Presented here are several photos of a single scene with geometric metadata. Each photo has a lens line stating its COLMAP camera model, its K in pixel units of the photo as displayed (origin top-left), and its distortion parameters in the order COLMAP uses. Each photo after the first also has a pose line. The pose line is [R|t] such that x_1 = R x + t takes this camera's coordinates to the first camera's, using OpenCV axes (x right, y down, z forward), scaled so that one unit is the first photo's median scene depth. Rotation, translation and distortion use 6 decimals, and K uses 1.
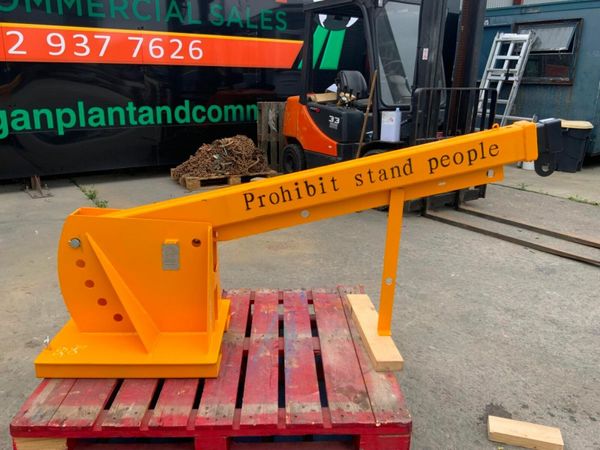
lens RADIAL K [[499.1, 0, 301.3], [0, 499.1, 227.0], [0, 0, 1]] dist [0.061426, -0.112941]
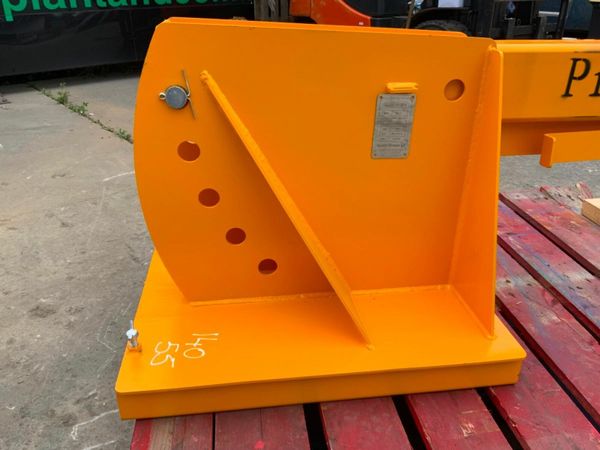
lens RADIAL K [[507.5, 0, 300.0], [0, 507.5, 225.0], [0, 0, 1]] dist [-0.024187, 0.005087]
pose [[0.995562, -0.061266, 0.071431, -0.113733], [0.049275, 0.986054, 0.158966, 0.021489], [-0.080174, -0.154741, 0.984697, 0.170773]]
